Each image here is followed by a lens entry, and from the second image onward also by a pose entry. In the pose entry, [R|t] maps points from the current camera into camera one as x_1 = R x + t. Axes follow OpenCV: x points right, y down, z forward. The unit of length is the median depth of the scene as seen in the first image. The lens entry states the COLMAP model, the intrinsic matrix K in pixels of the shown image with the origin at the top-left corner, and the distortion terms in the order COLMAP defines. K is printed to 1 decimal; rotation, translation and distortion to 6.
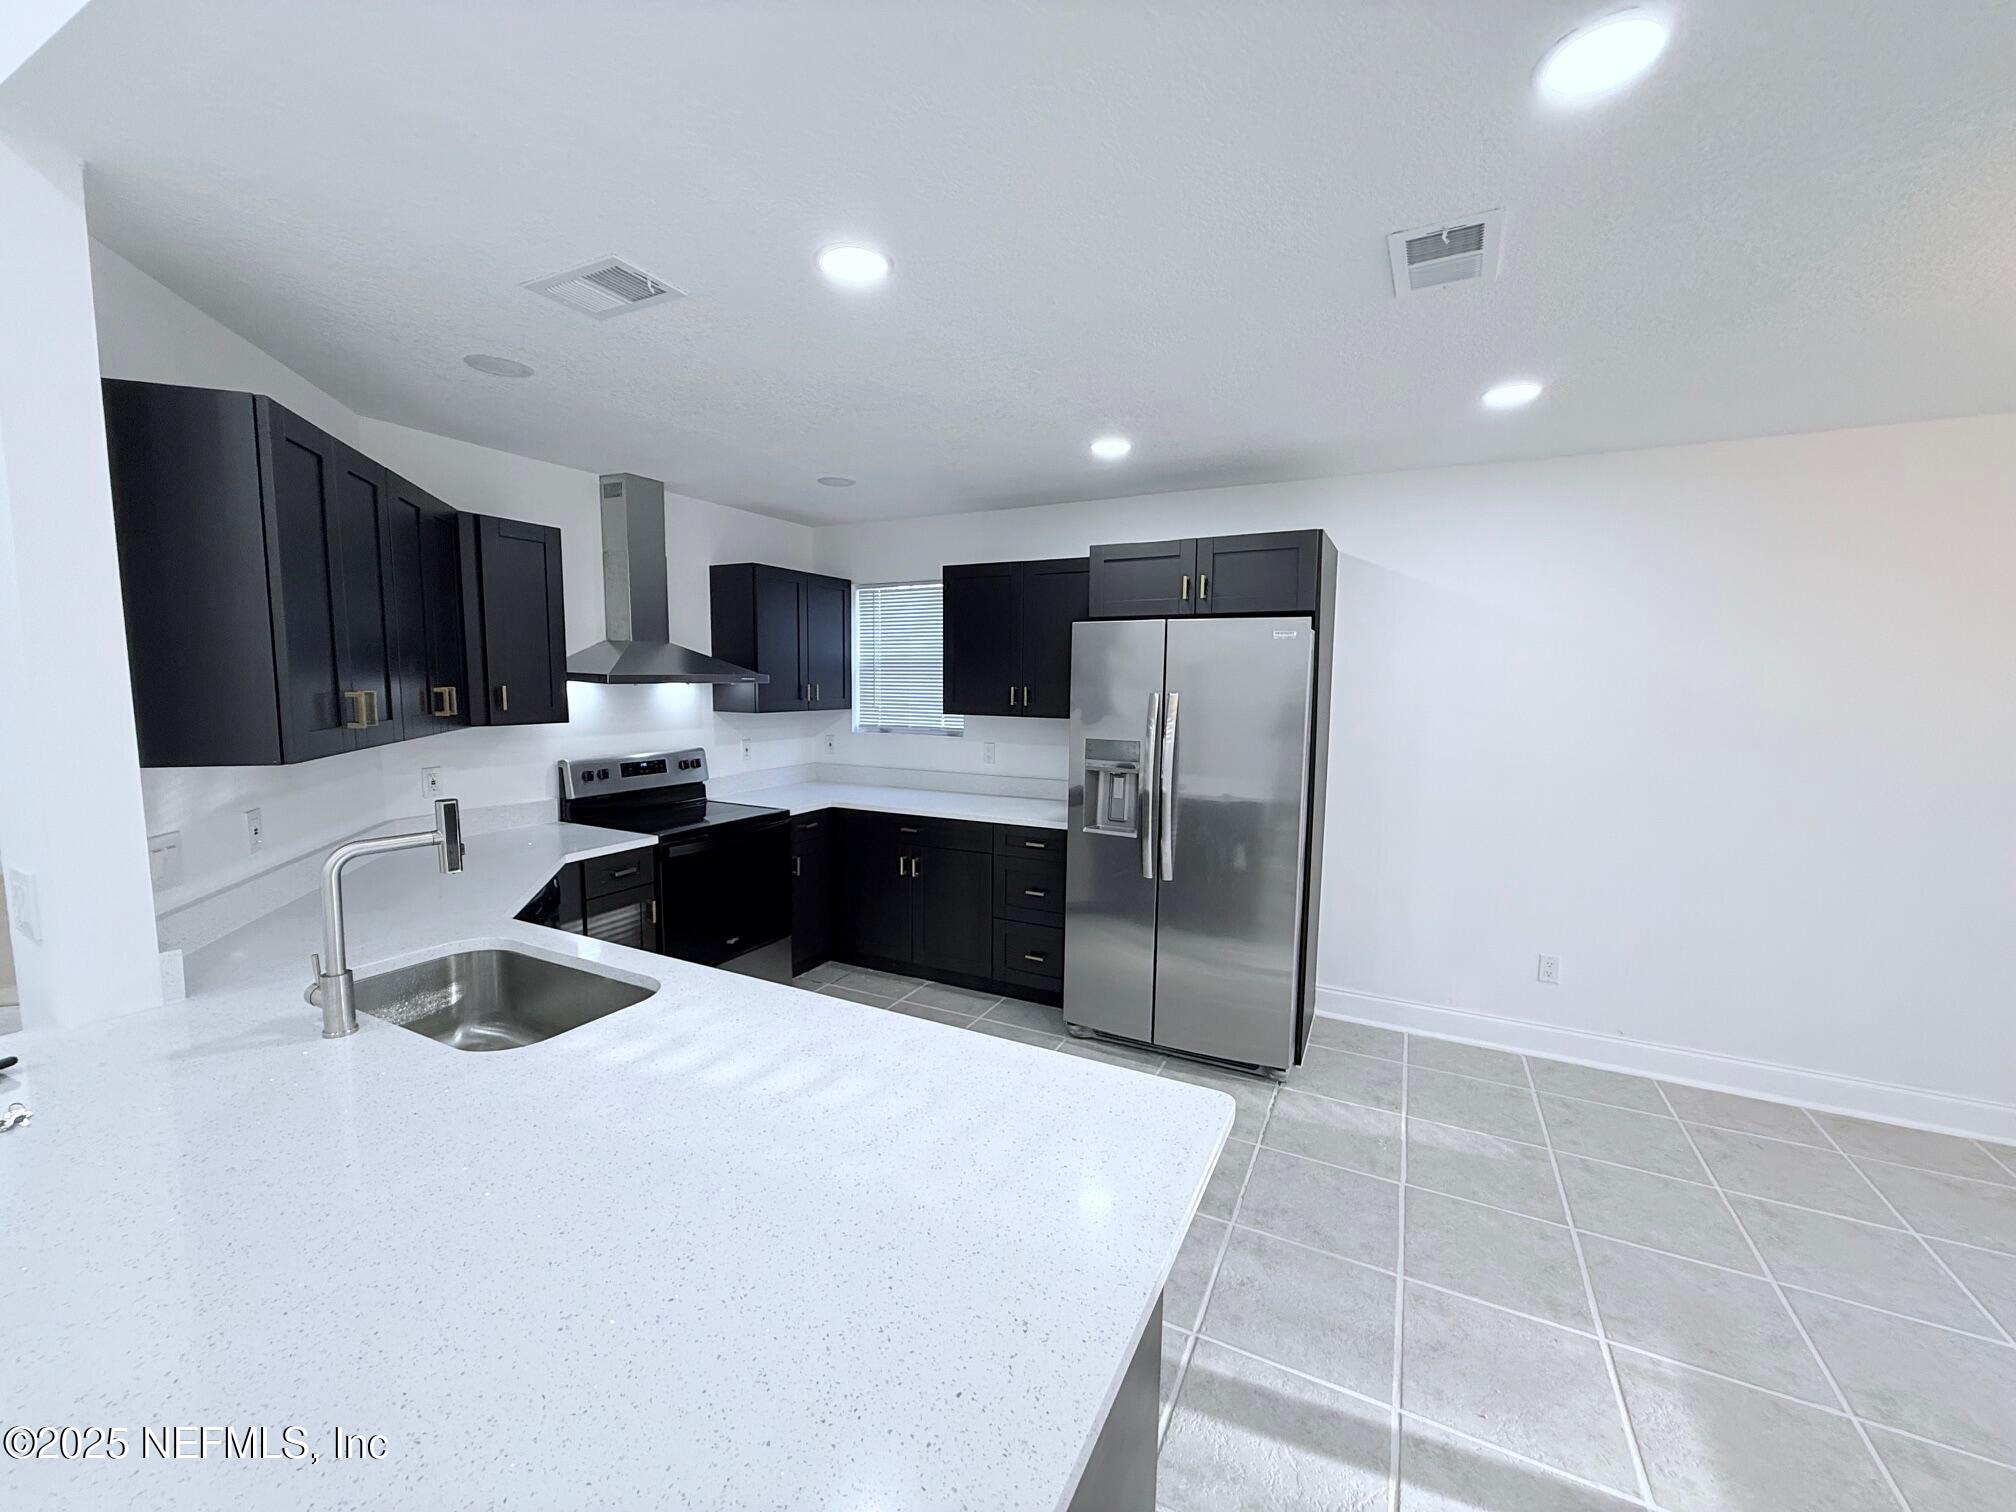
lens RADIAL K [[819.5, 0, 1002.1], [0, 819.5, 747.7], [0, 0, 1]] dist [0.000758, -0.000251]
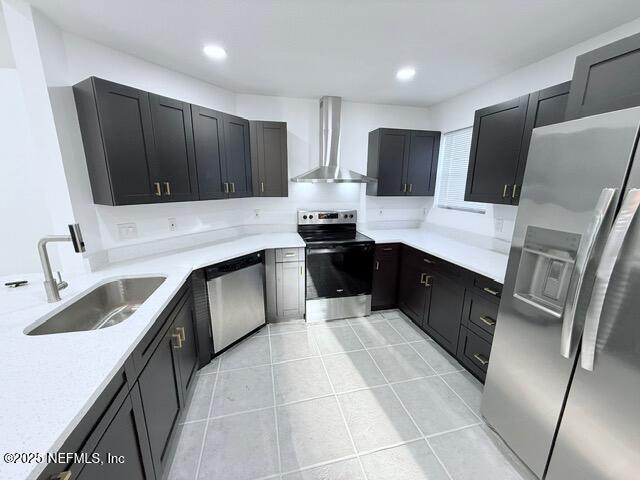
lens RADIAL K [[260.1, 0, 318.5], [0, 260.1, 238.2], [0, 0, 1]] dist [0.000758, -0.000251]
pose [[0.651446, 0.158104, -0.742039, 0.154418], [-0.069599, 0.986376, 0.149061, -0.024428], [0.755496, -0.045460, 0.653574, 0.397268]]
